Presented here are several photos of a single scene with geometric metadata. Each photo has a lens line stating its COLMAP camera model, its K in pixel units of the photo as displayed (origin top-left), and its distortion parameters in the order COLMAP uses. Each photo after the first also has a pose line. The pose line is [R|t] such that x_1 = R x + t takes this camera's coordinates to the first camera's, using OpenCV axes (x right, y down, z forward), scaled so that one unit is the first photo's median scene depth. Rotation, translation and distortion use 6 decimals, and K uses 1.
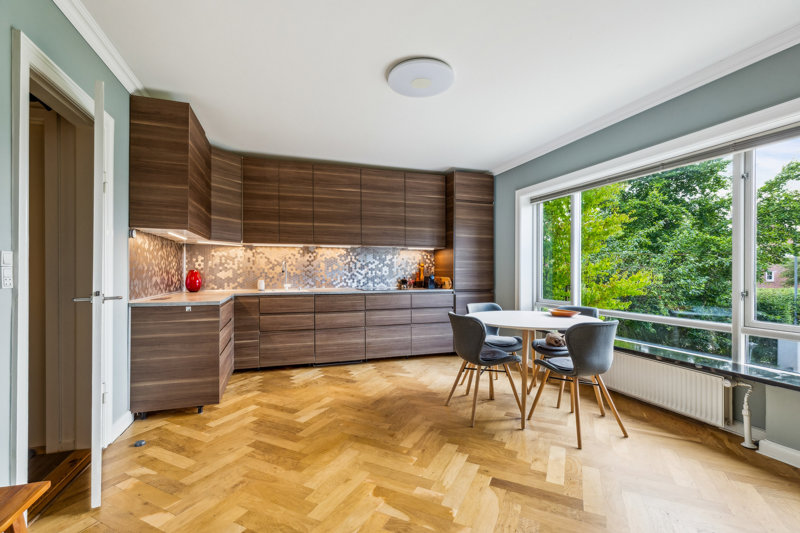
lens RADIAL K [[363.7, 0, 399.0], [0, 363.7, 272.4], [0, 0, 1]] dist [-0.000664, -0.000010]
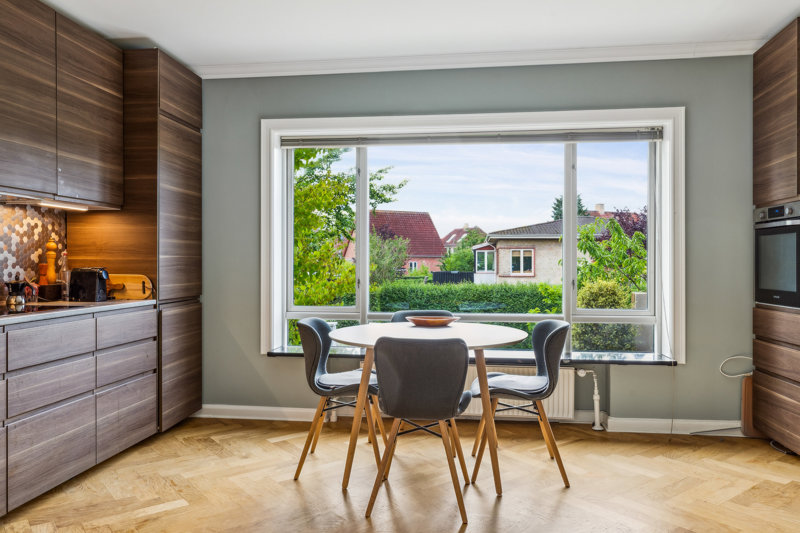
lens RADIAL K [[609.4, 0, 400.4], [0, 609.4, 261.3], [0, 0, 1]] dist [0.004949, -0.000500]
pose [[0.427242, -0.001348, 0.904136, -0.427326], [0.001678, 0.999998, 0.000698, -0.002486], [-0.904136, 0.001219, 0.427244, 0.378625]]
